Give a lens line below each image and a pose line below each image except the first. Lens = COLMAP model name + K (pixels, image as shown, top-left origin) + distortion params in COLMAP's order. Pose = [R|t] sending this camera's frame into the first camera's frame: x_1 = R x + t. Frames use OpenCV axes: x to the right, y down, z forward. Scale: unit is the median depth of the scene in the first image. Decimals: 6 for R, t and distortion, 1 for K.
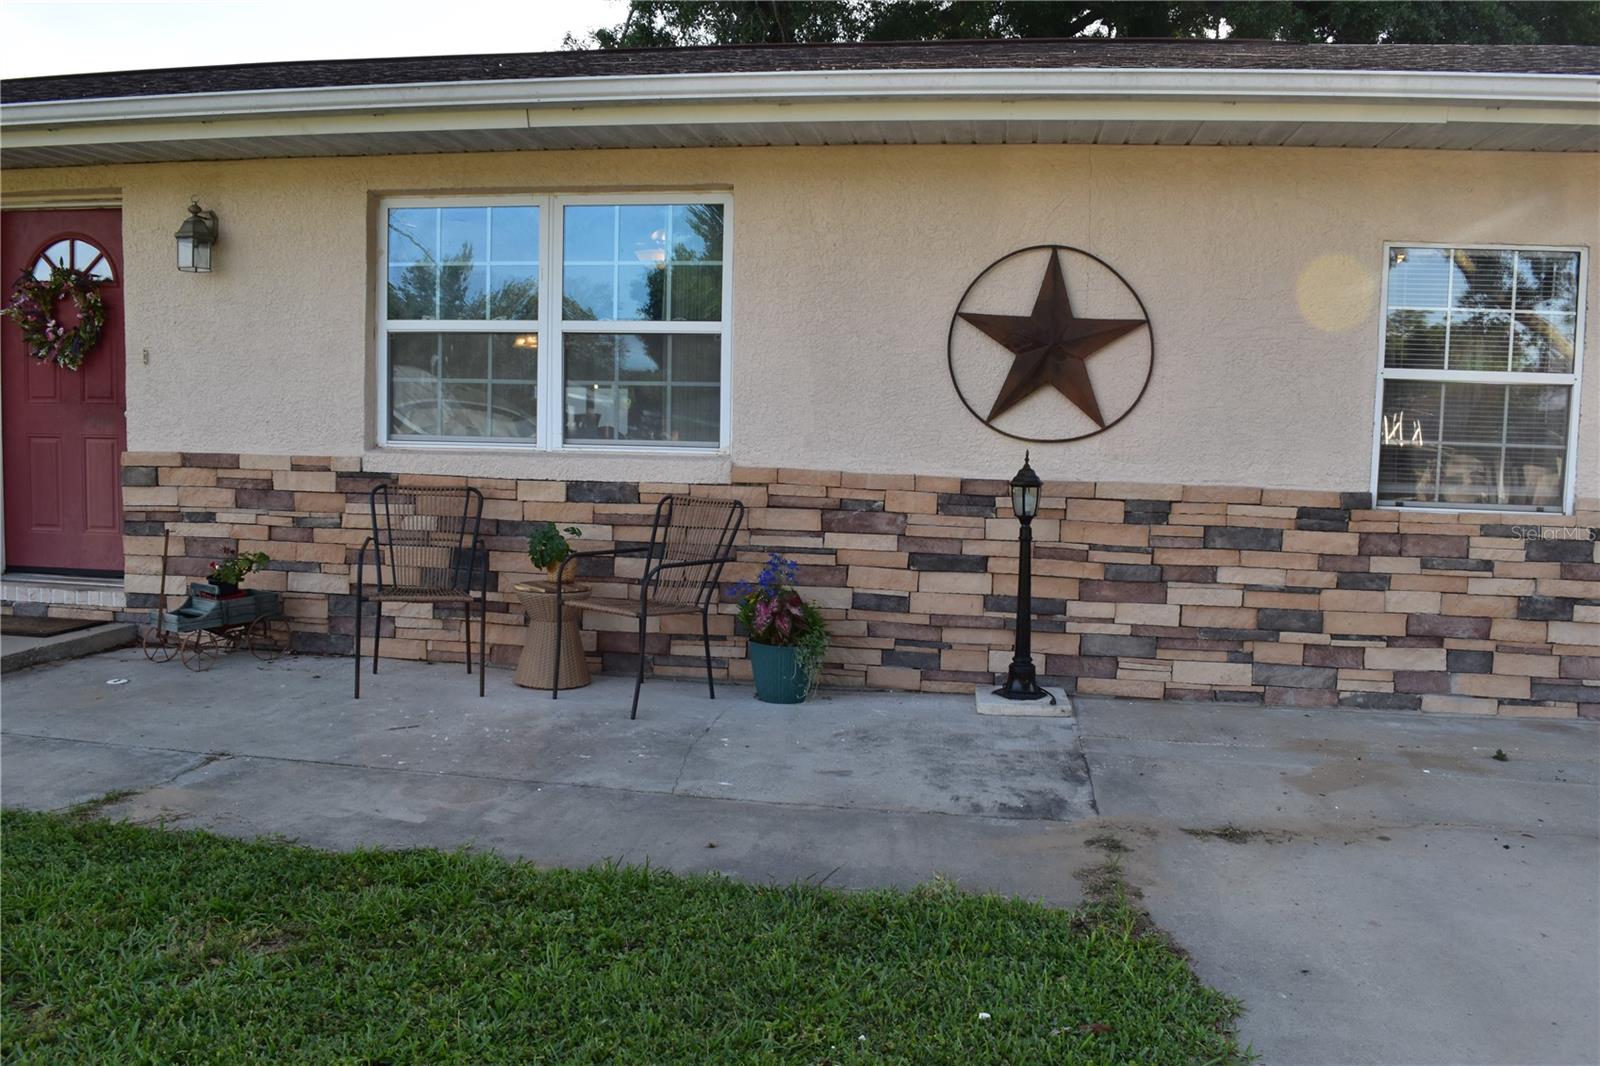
lens RADIAL K [[1262.9, 0, 800.9], [0, 1262.9, 546.2], [0, 0, 1]] dist [-0.085232, 0.010055]
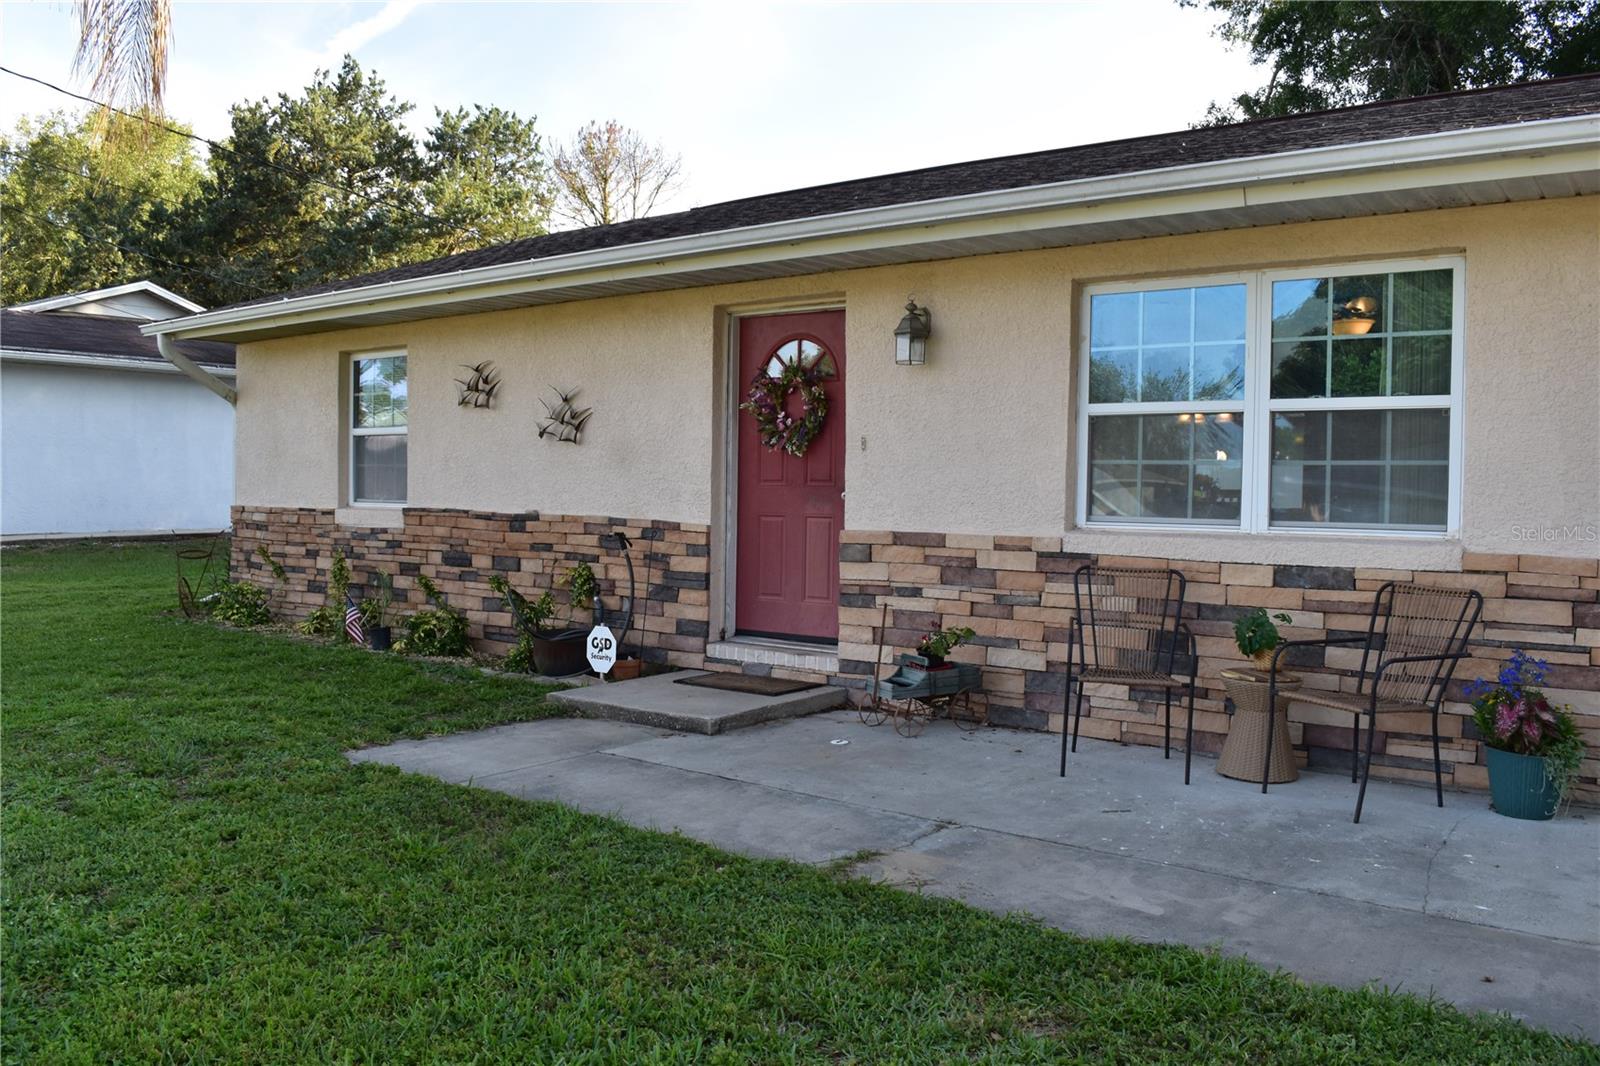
lens RADIAL K [[1262.9, 0, 800.9], [0, 1262.9, 546.2], [0, 0, 1]] dist [-0.085232, 0.010055]
pose [[0.886032, 0.009087, -0.463534, -0.063560], [-0.035053, 0.998259, -0.047432, -0.008109], [0.462296, 0.058275, 0.884809, -0.011706]]
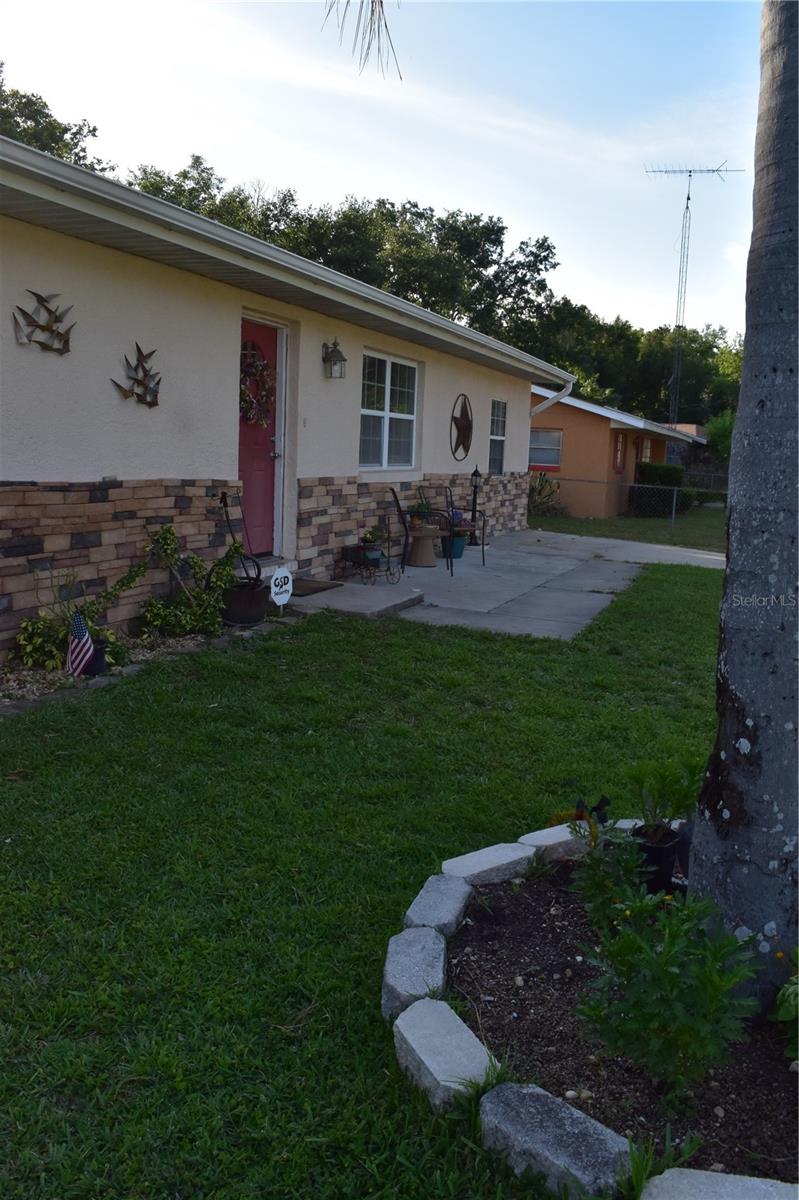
lens RADIAL K [[947.2, 0, 389.9], [0, 947.2, 599.5], [0, 0, 1]] dist [-0.085232, 0.010055]
pose [[0.225153, -0.171773, 0.959062, -1.884305], [0.052324, 0.985048, 0.164143, -0.124913], [-0.972917, 0.013225, 0.230774, 0.602390]]
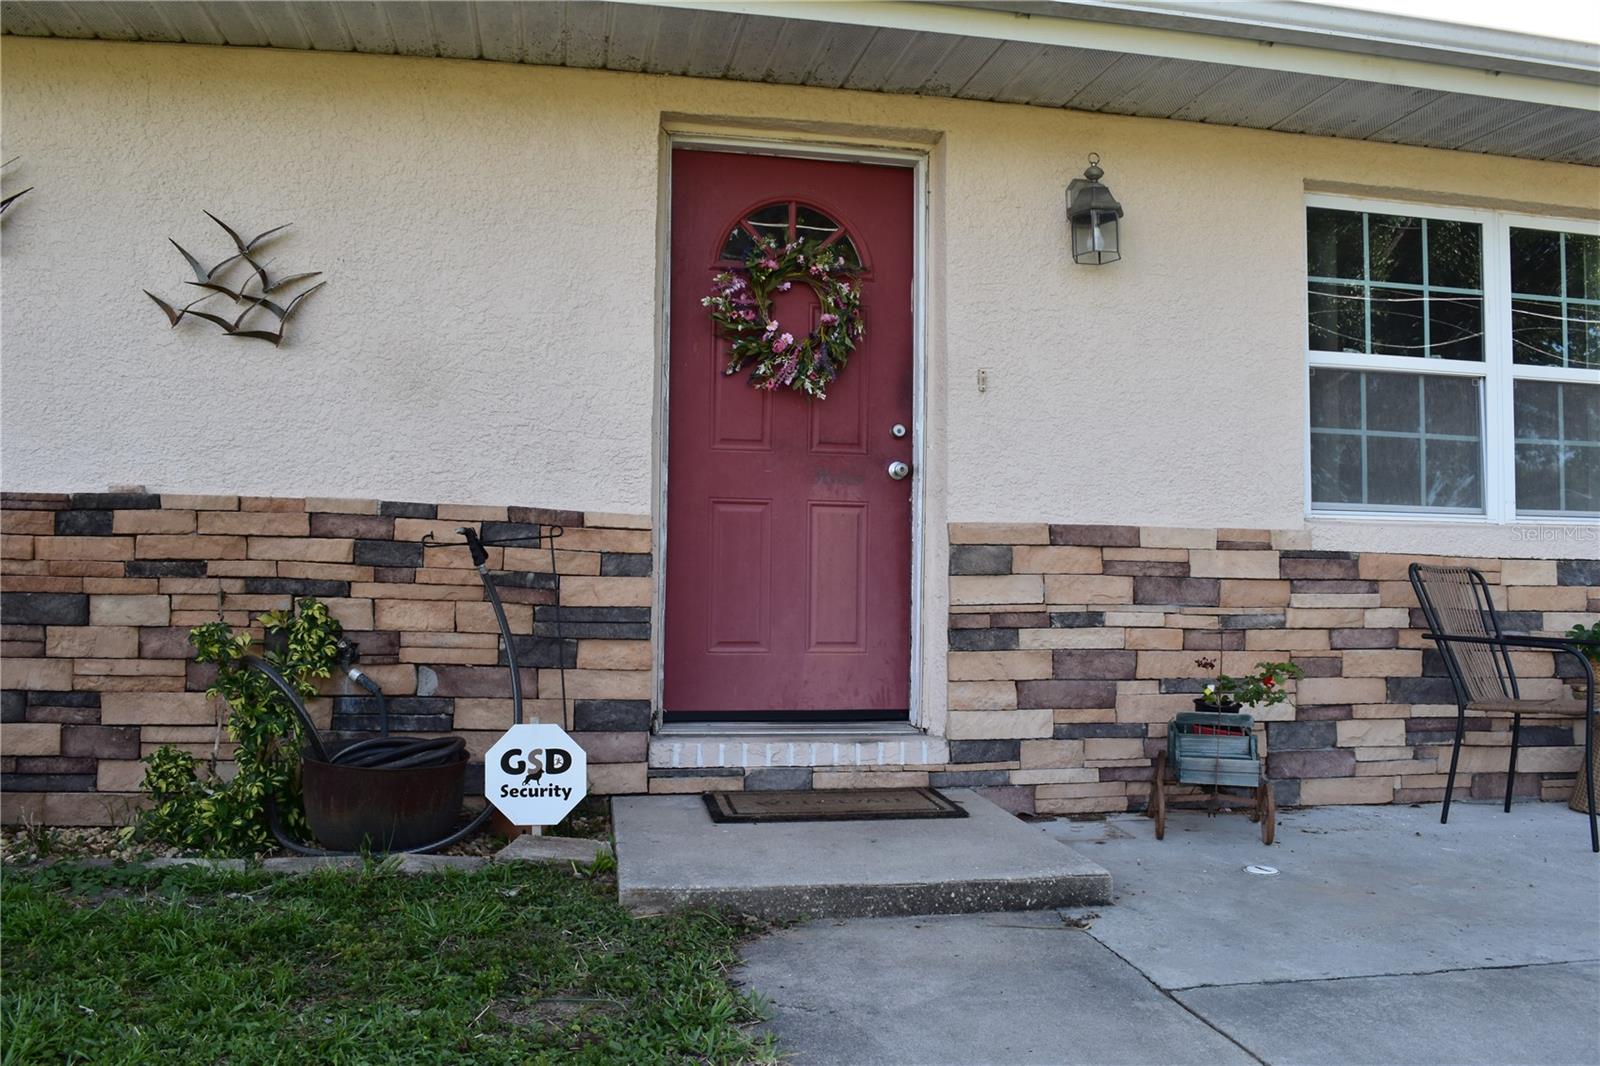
lens RADIAL K [[1262.9, 0, 800.9], [0, 1262.9, 546.2], [0, 0, 1]] dist [-0.085232, 0.010055]
pose [[0.943855, -0.001907, 0.330356, -0.881359], [0.039453, 0.993477, -0.106986, 0.004247], [-0.327997, 0.114012, 0.937774, 0.417332]]
